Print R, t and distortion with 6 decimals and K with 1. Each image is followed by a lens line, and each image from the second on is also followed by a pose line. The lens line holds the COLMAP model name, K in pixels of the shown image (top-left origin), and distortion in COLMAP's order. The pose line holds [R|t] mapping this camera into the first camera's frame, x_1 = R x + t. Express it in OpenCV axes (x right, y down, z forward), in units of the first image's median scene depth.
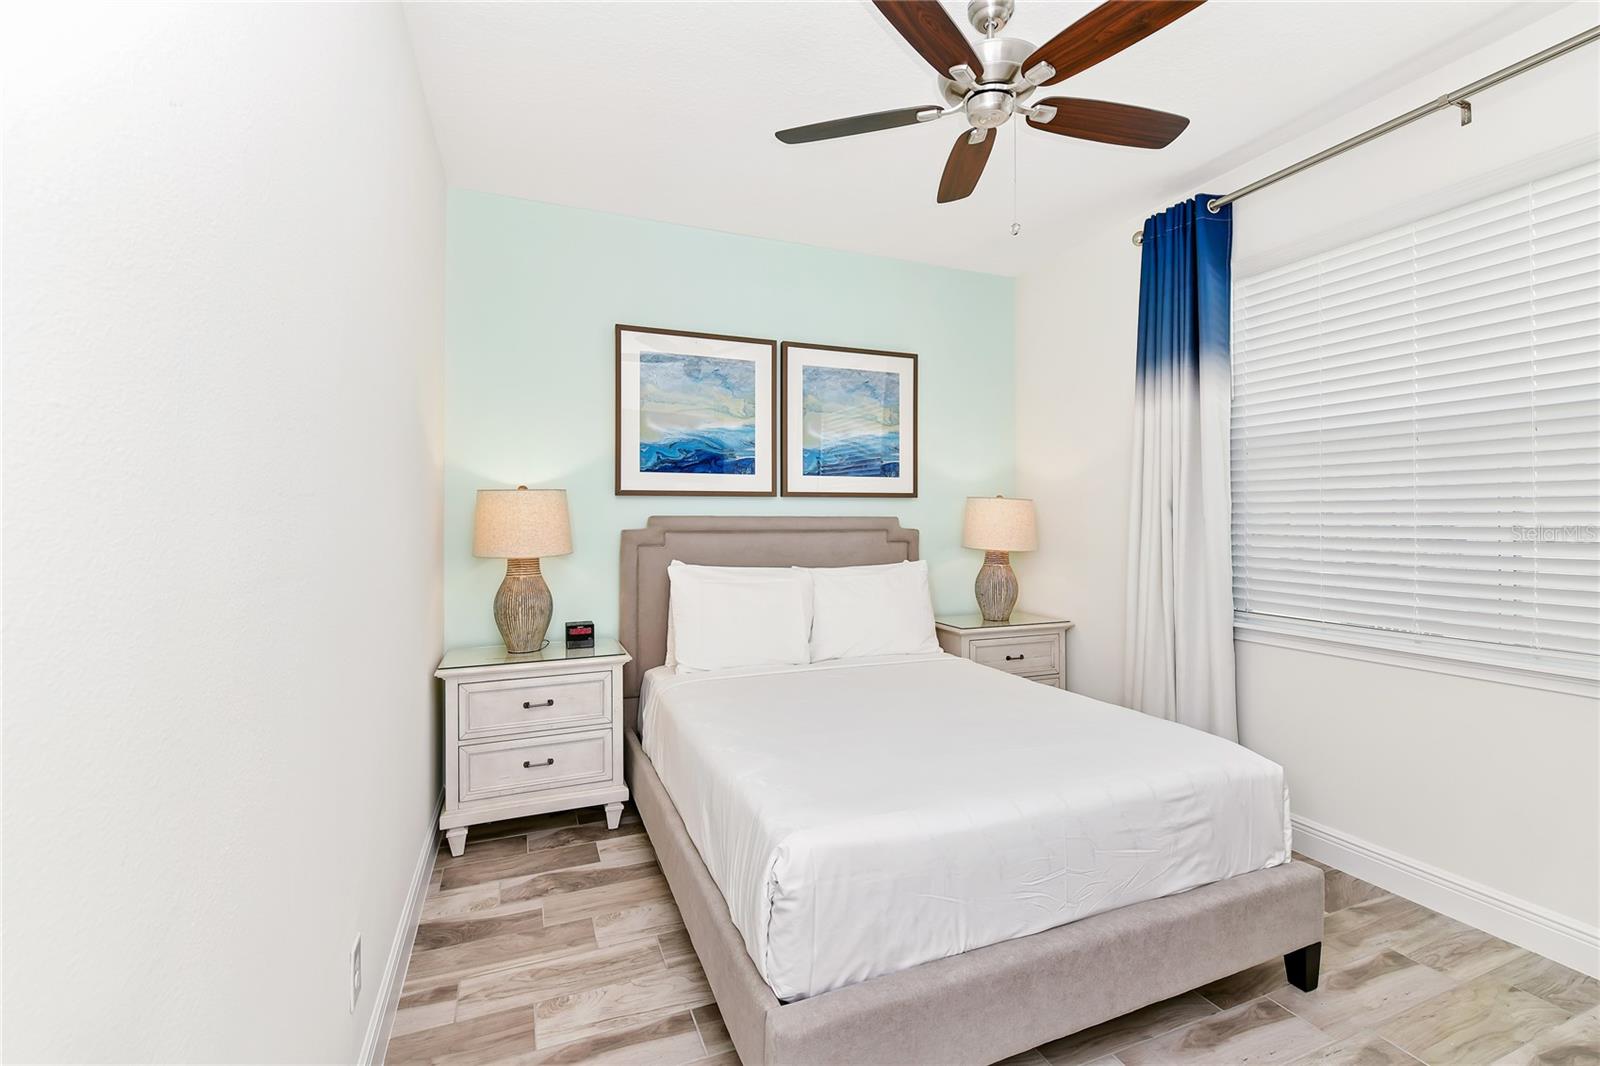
lens RADIAL K [[699.6, 0, 807.6], [0, 699.6, 529.5], [0, 0, 1]] dist [-0.003980, -0.000497]
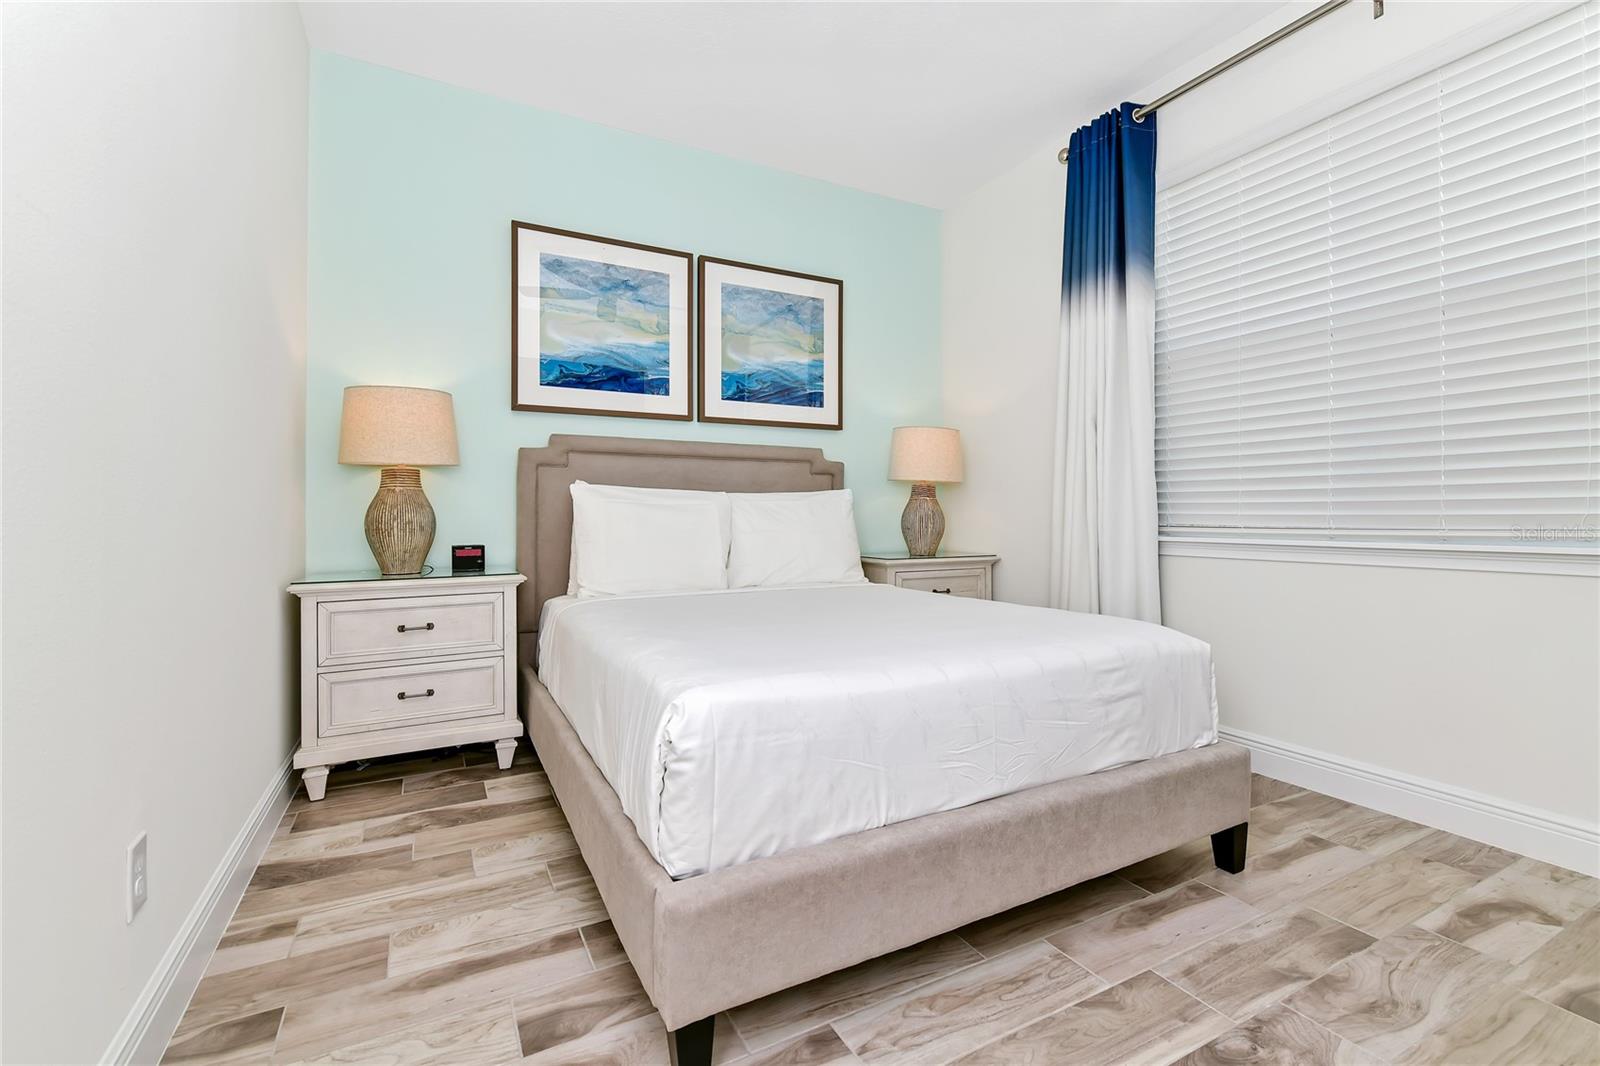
lens RADIAL K [[704.3, 0, 813.7], [0, 704.3, 527.7], [0, 0, 1]] dist [-0.003681, -0.000330]
pose [[0.994215, 0.000680, 0.107410, 0.020438], [-0.000748, 1.000000, 0.000587, 0.126941], [-0.107409, -0.000664, 0.994215, 0.063435]]
